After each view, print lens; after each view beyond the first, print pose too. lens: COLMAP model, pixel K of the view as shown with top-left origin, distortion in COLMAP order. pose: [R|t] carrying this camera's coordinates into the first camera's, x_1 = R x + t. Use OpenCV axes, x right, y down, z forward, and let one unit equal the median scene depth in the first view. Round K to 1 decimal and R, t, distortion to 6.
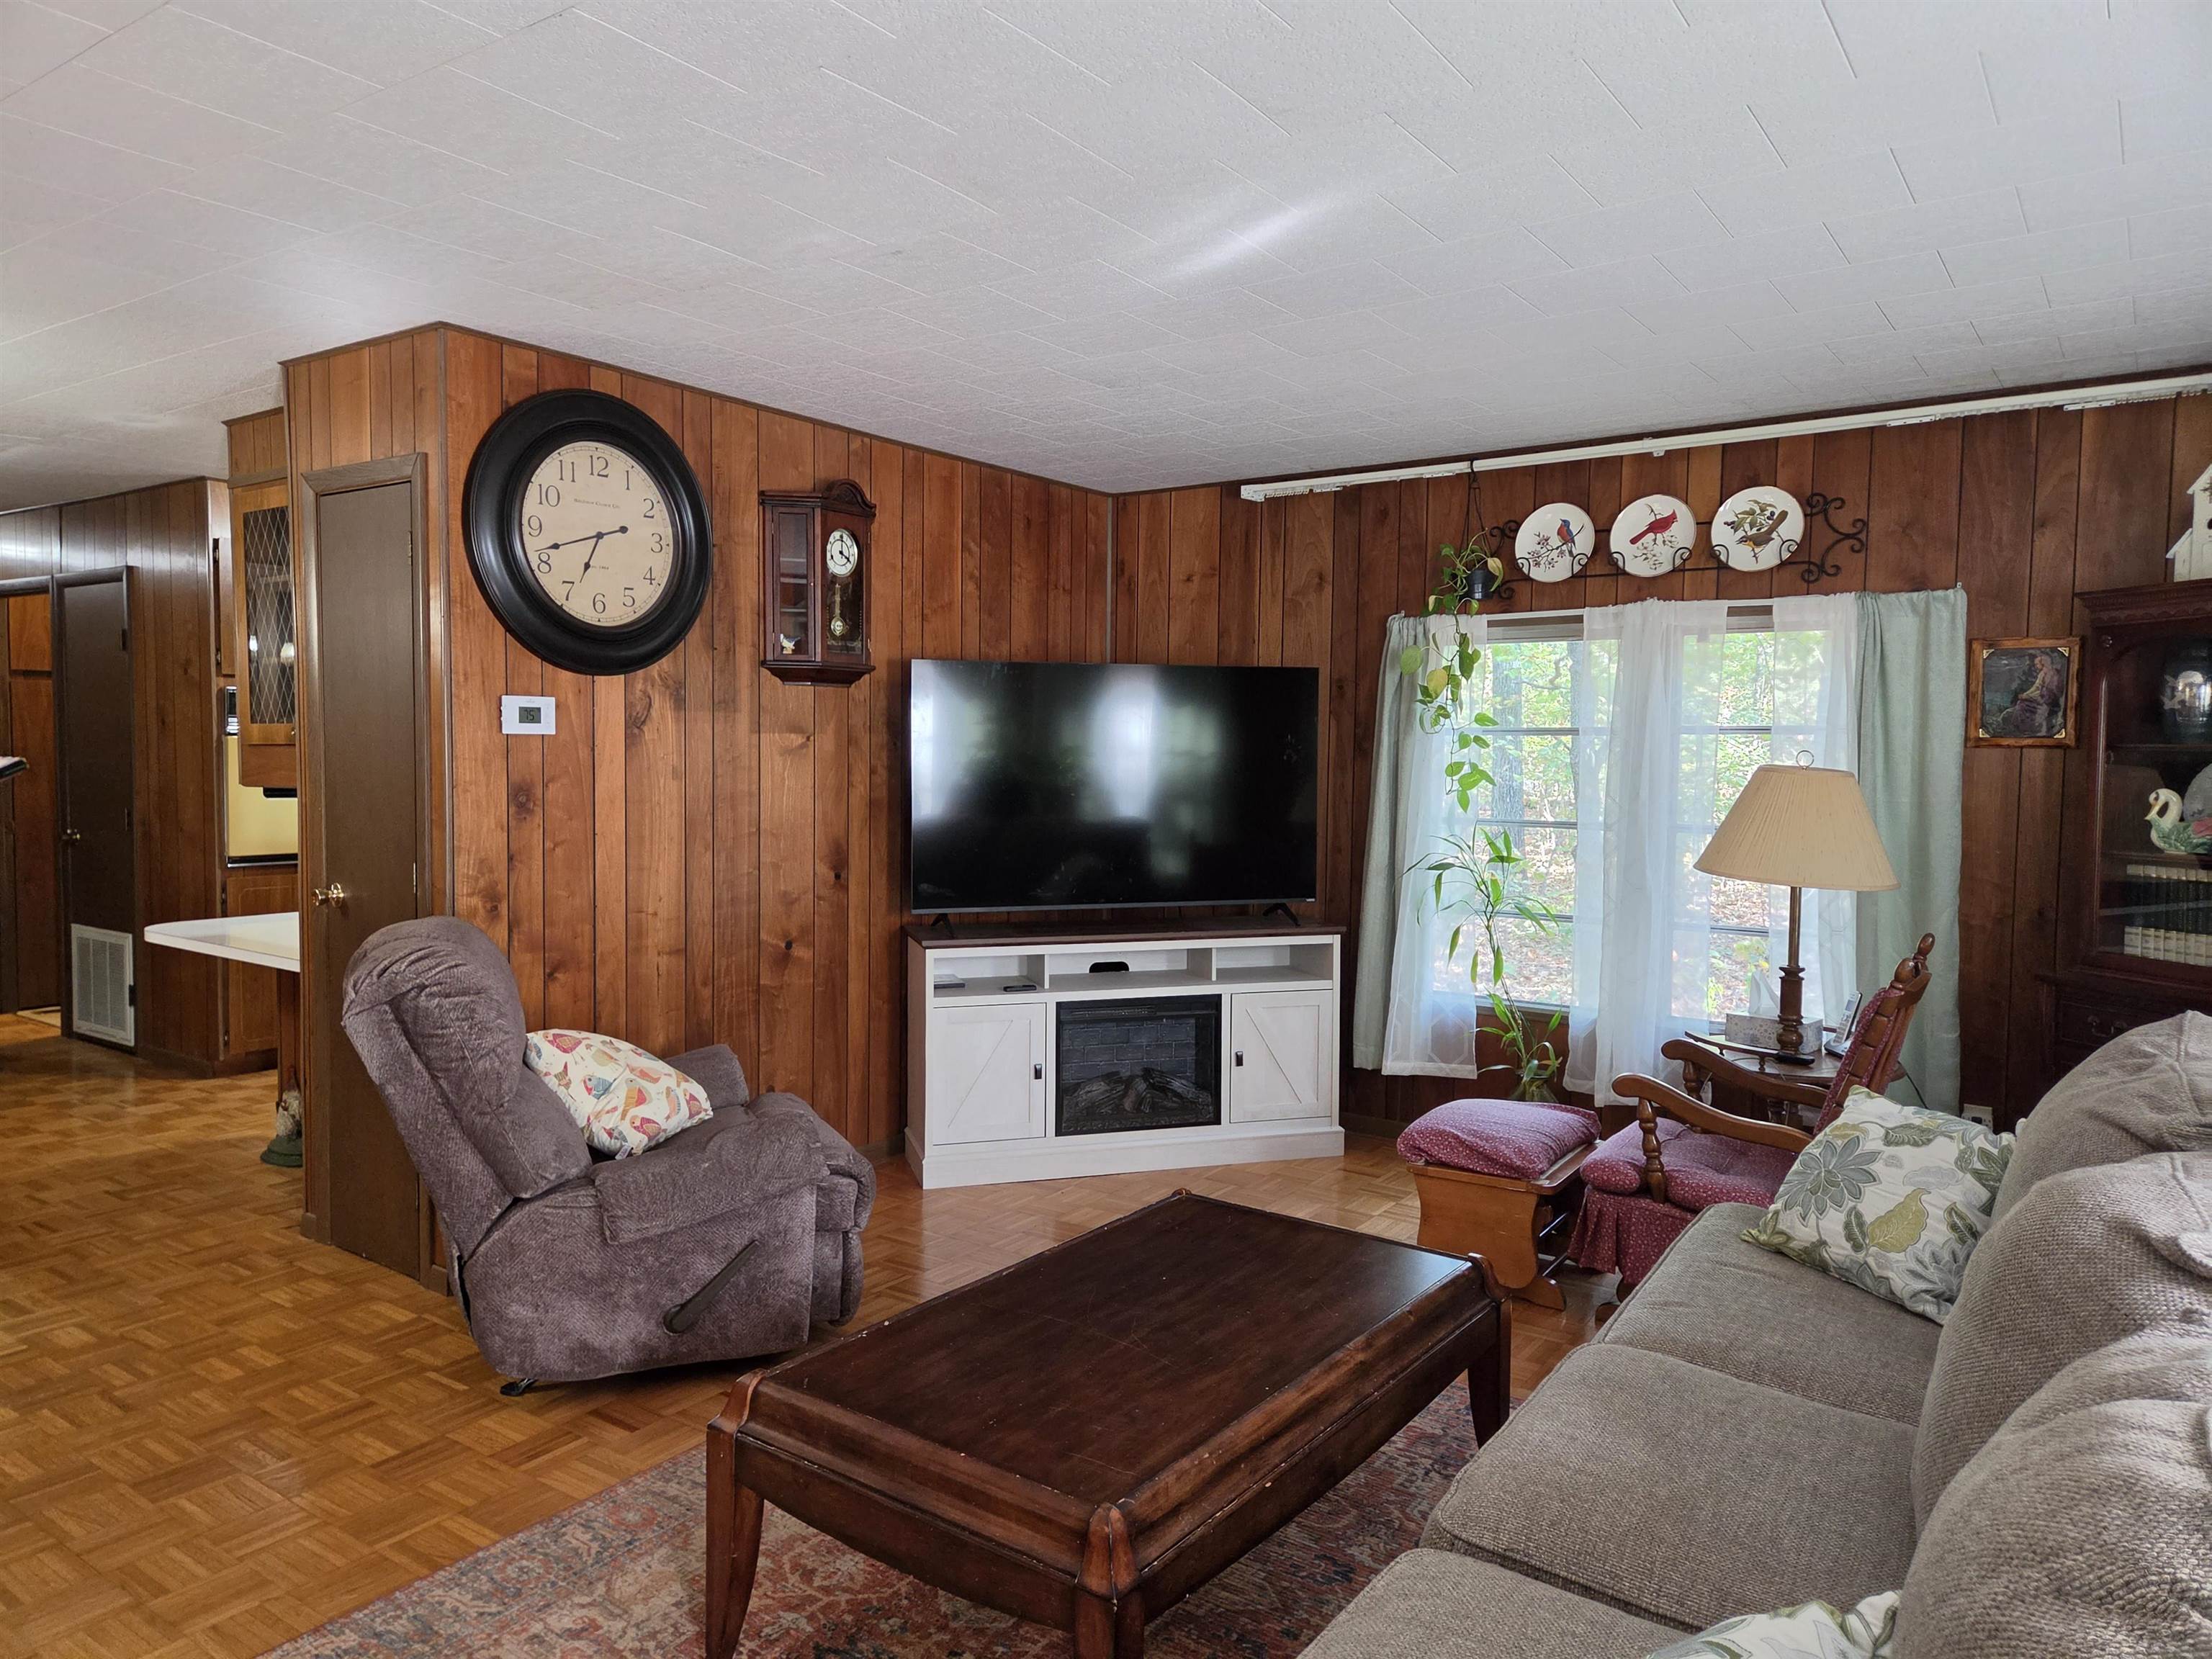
lens RADIAL K [[1476.9, 0, 1097.1], [0, 1476.9, 823.8], [0, 0, 1]] dist [0.052361, -0.028559]
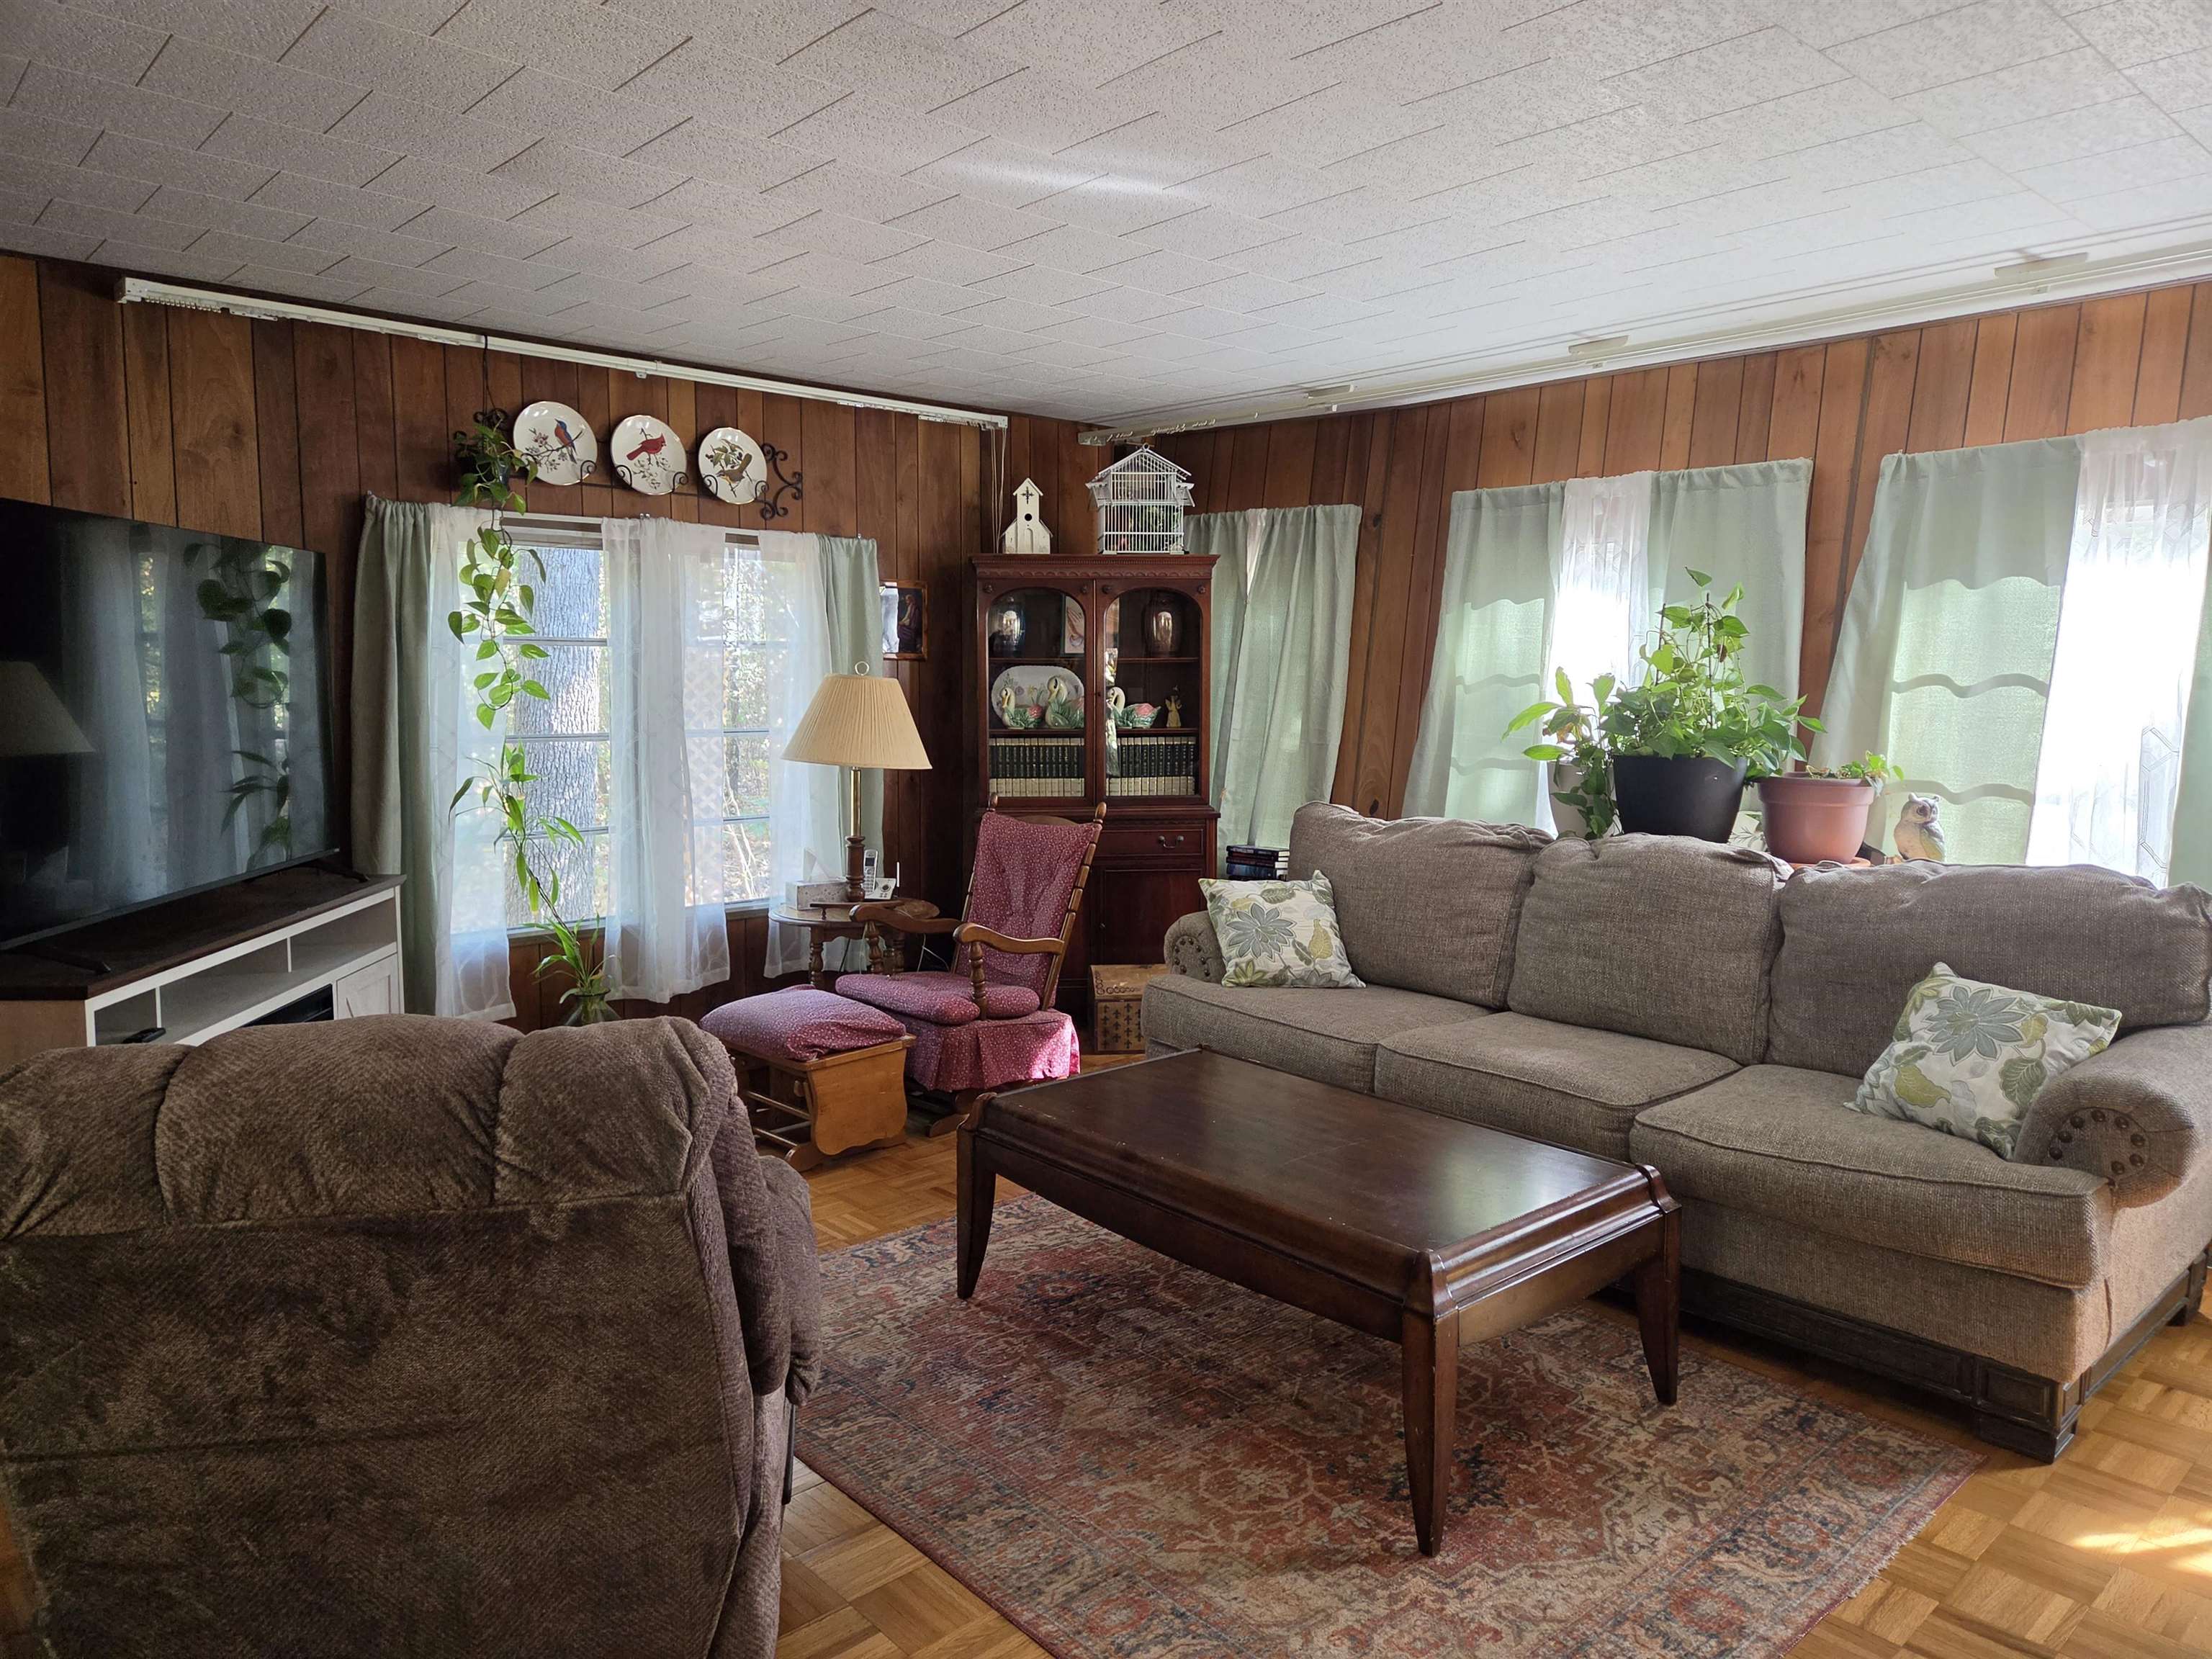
lens RADIAL K [[1476.9, 0, 1120.2], [0, 1476.9, 831.5], [0, 0, 1]] dist [0.052361, -0.028559]
pose [[0.205541, -0.111926, 0.972227, -0.626522], [0.046867, 0.993424, 0.104458, -0.024860], [-0.977526, 0.024095, 0.209435, 0.476774]]
